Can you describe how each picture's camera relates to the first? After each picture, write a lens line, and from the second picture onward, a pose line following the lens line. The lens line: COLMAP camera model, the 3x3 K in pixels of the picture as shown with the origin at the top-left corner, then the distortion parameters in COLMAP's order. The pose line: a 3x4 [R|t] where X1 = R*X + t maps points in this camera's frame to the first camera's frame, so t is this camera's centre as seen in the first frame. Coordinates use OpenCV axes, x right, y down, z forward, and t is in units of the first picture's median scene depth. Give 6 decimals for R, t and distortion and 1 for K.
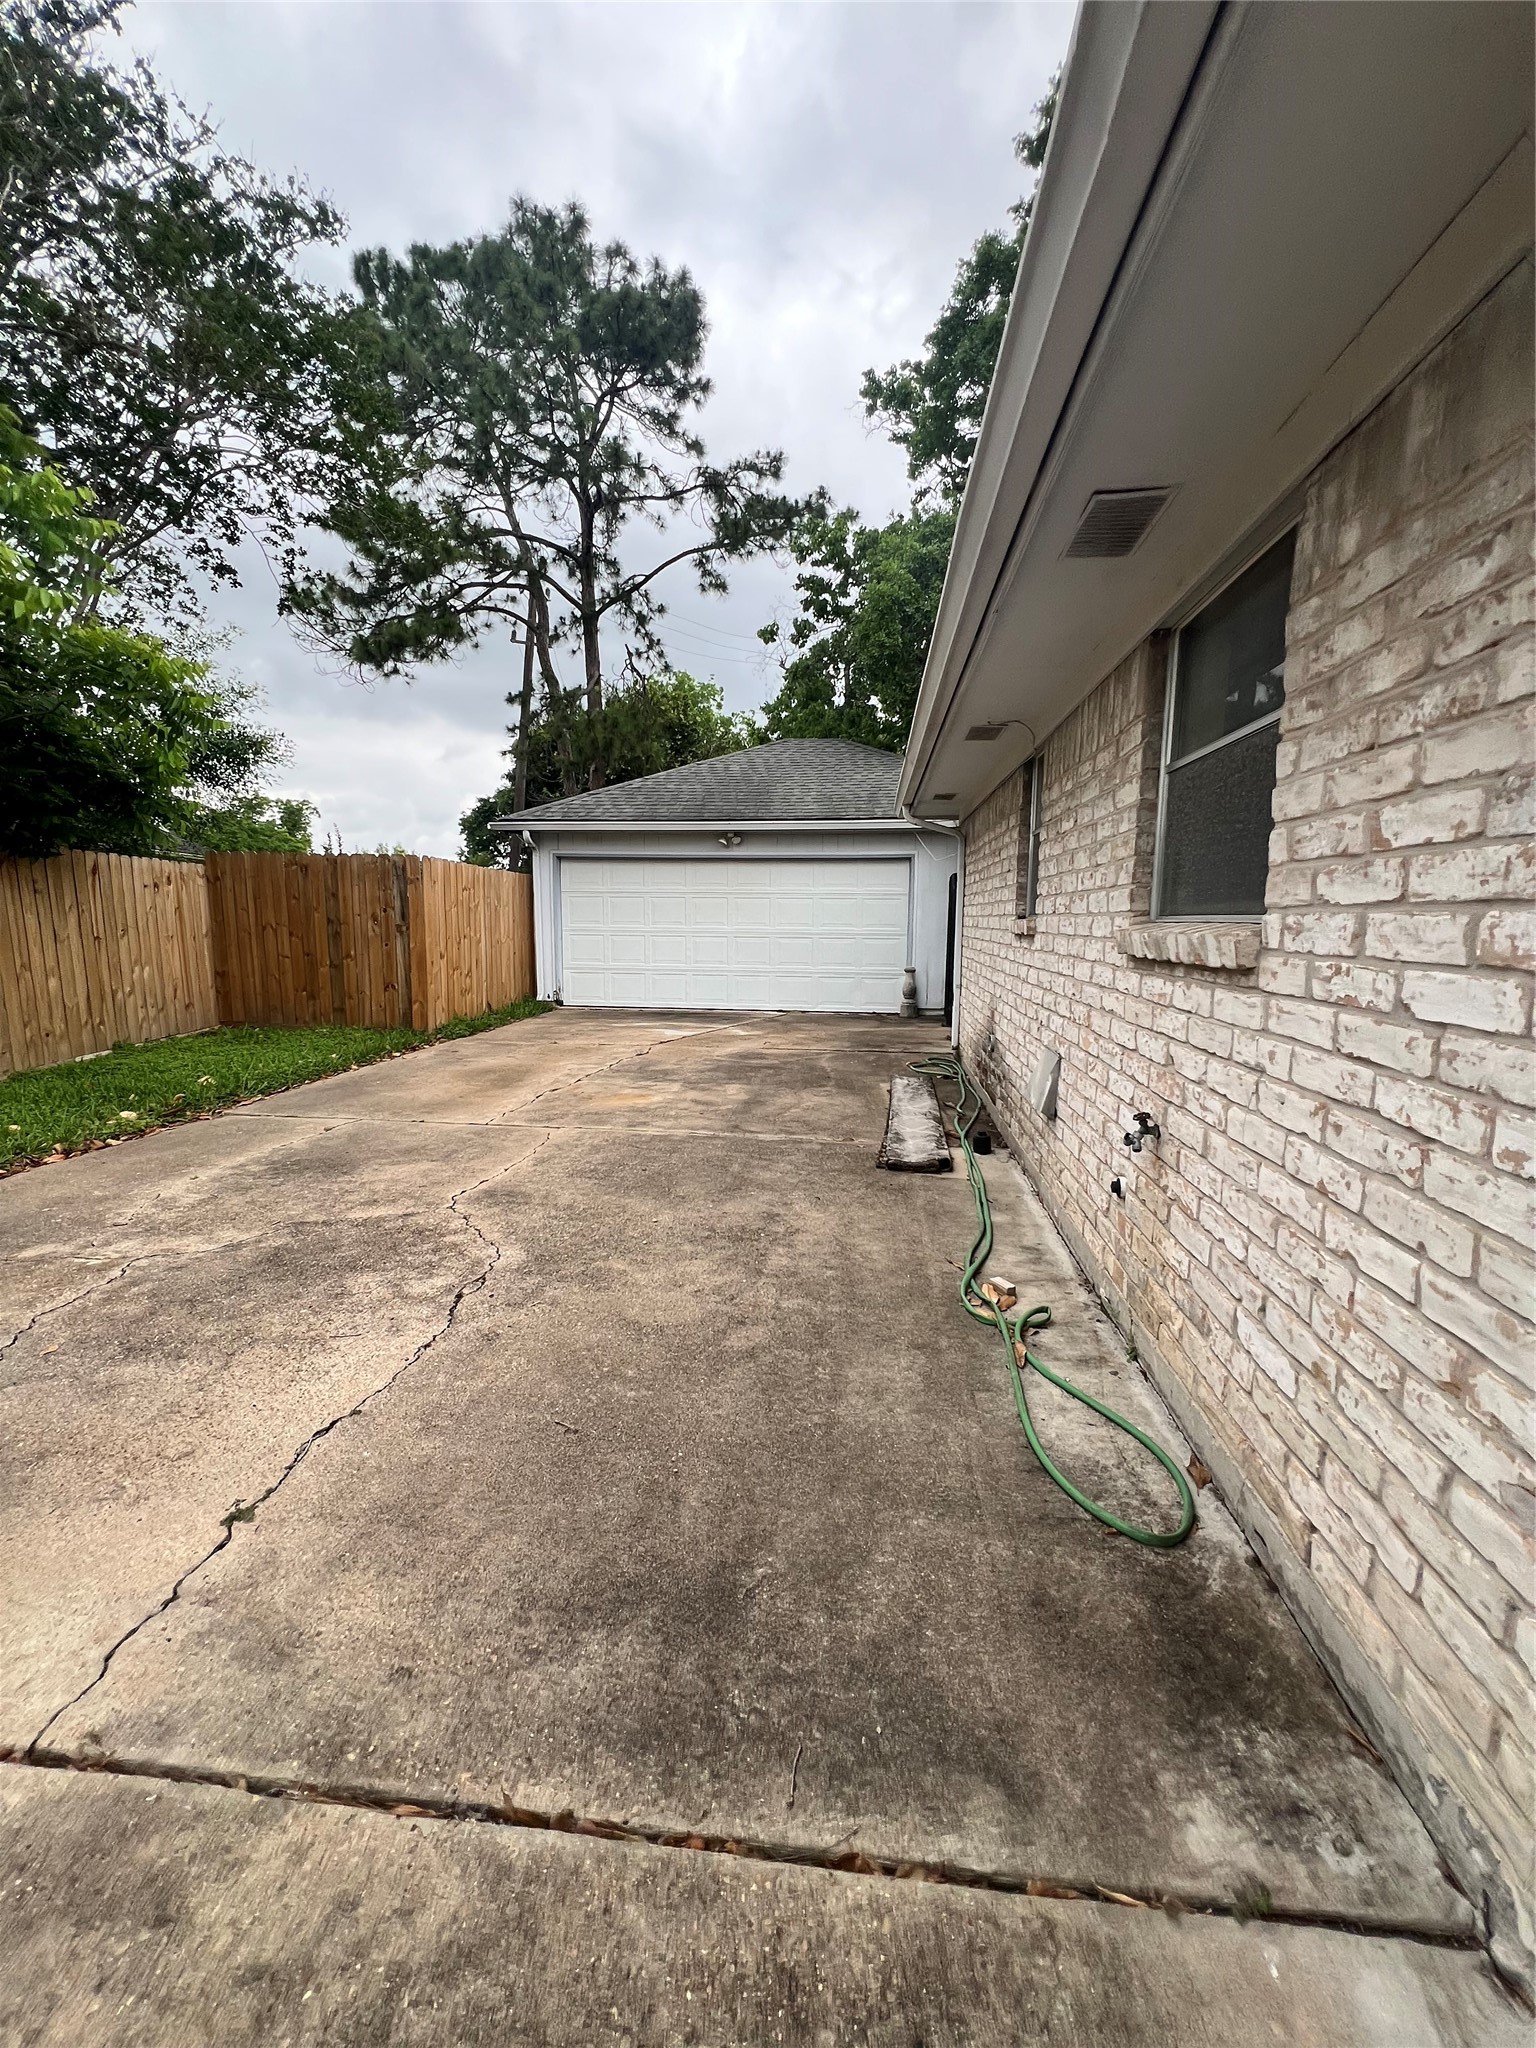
lens RADIAL K [[821.8, 0, 768.0], [0, 821.8, 1024.0], [0, 0, 1]] dist [-0.008861, 0.000099]
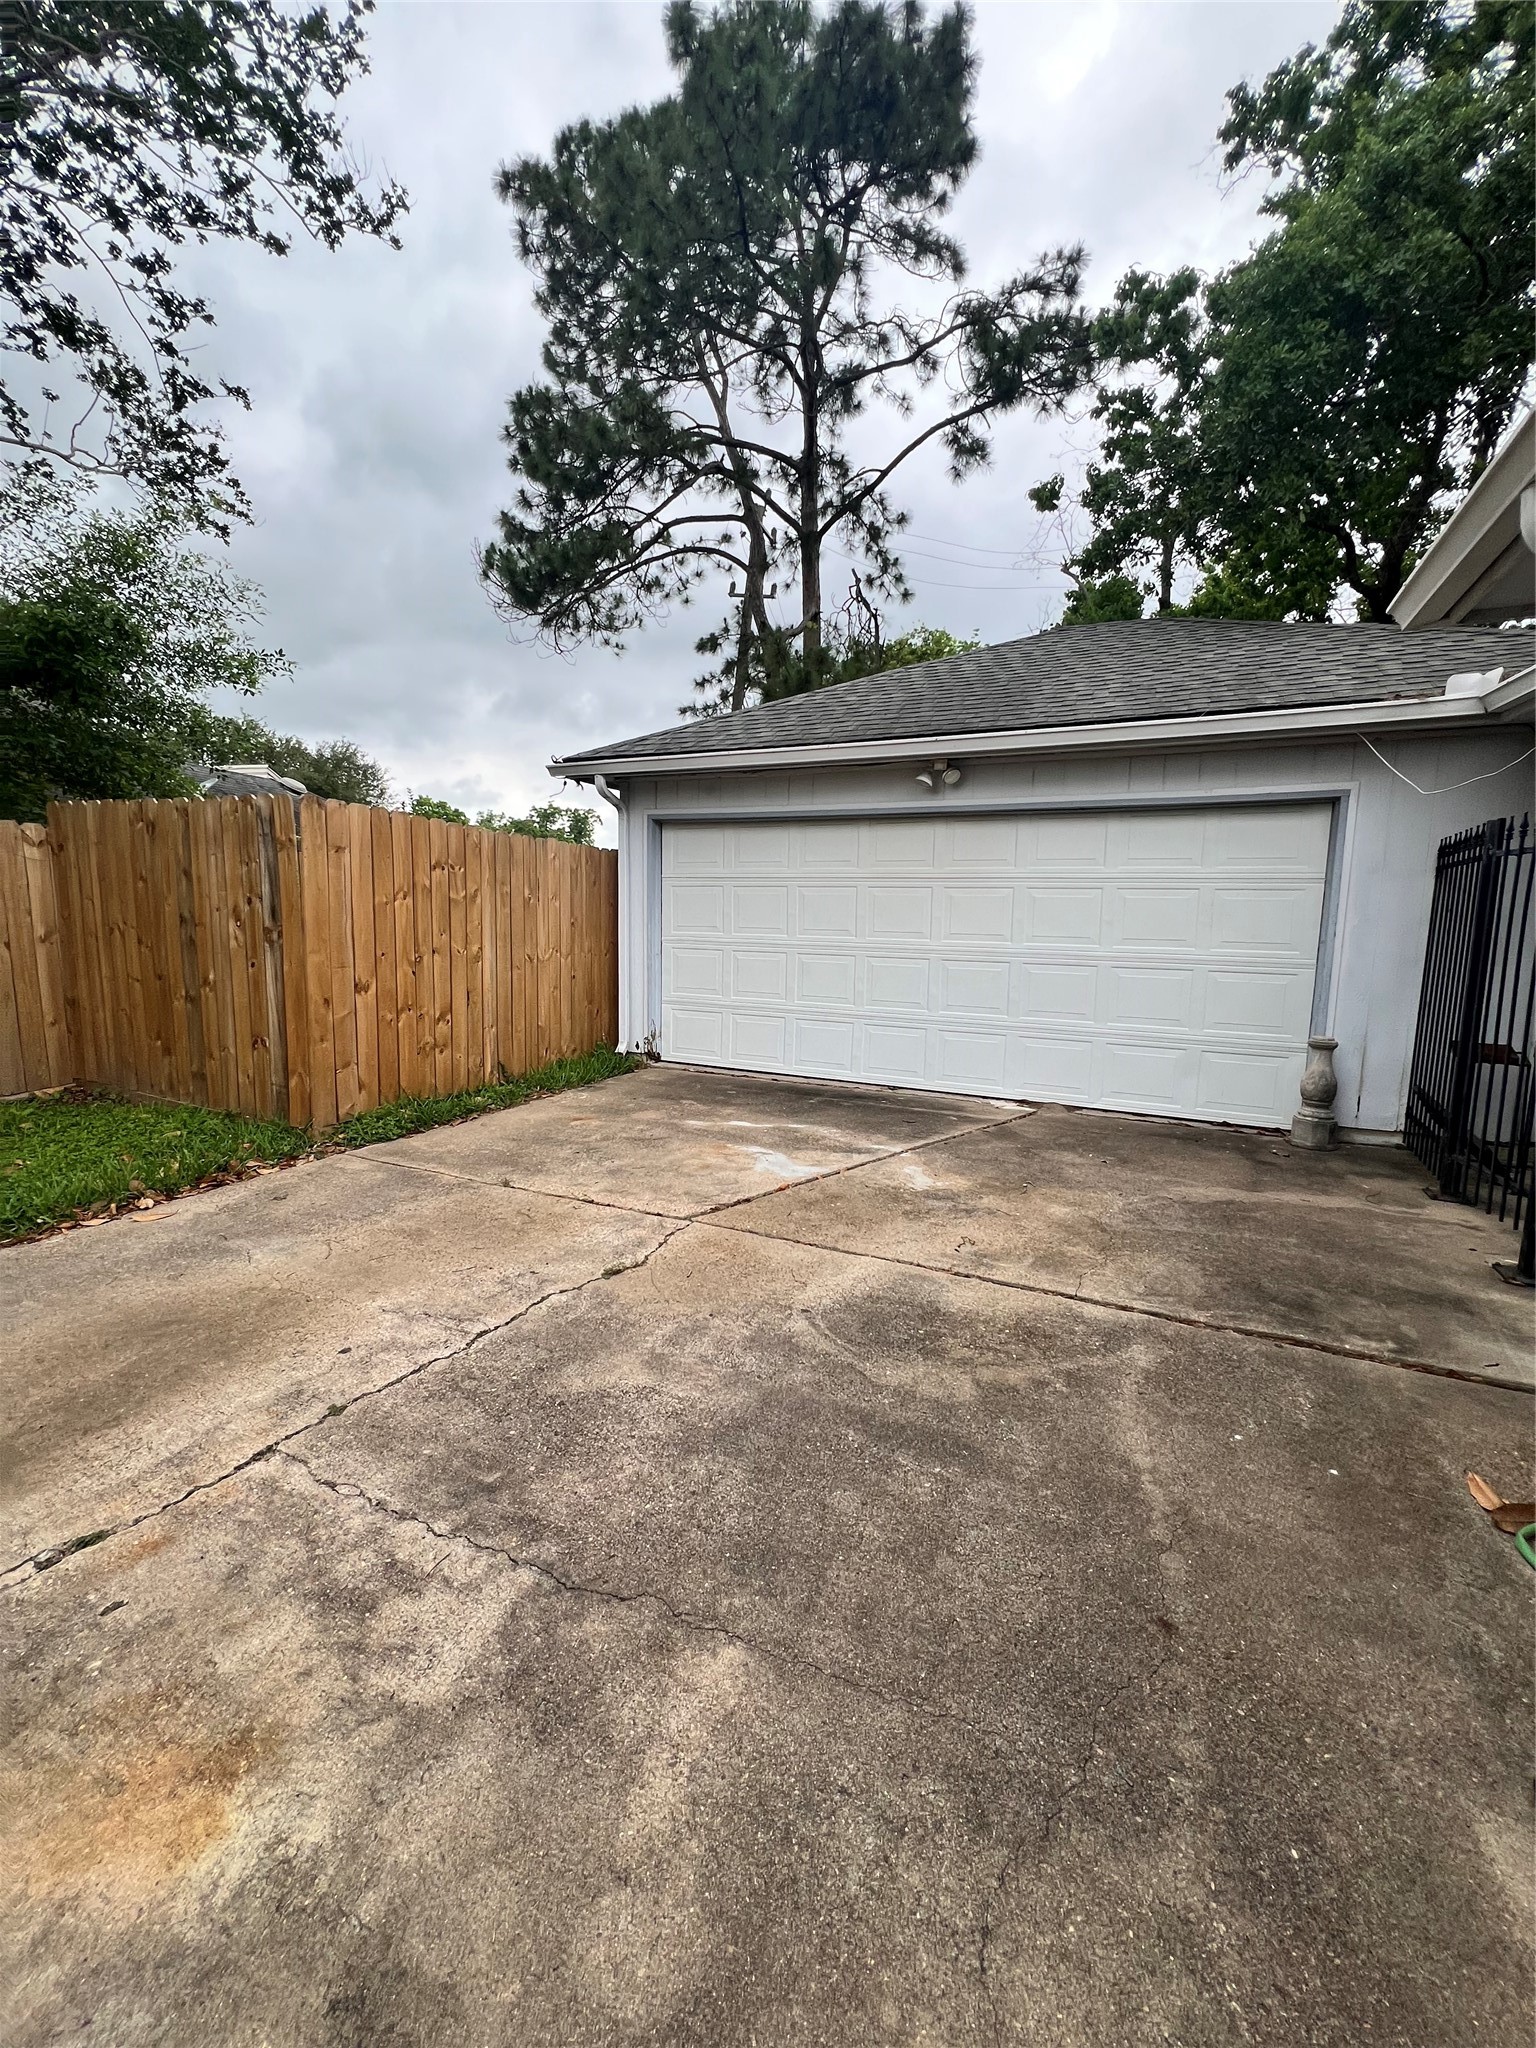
lens RADIAL K [[821.8, 0, 768.0], [0, 821.8, 1024.0], [0, 0, 1]] dist [-0.008861, 0.000099]
pose [[0.950332, 0.052548, -0.306771, 0.011075], [-0.054524, 0.998510, 0.002131, -0.036165], [0.306426, 0.014701, 0.951781, 0.277376]]
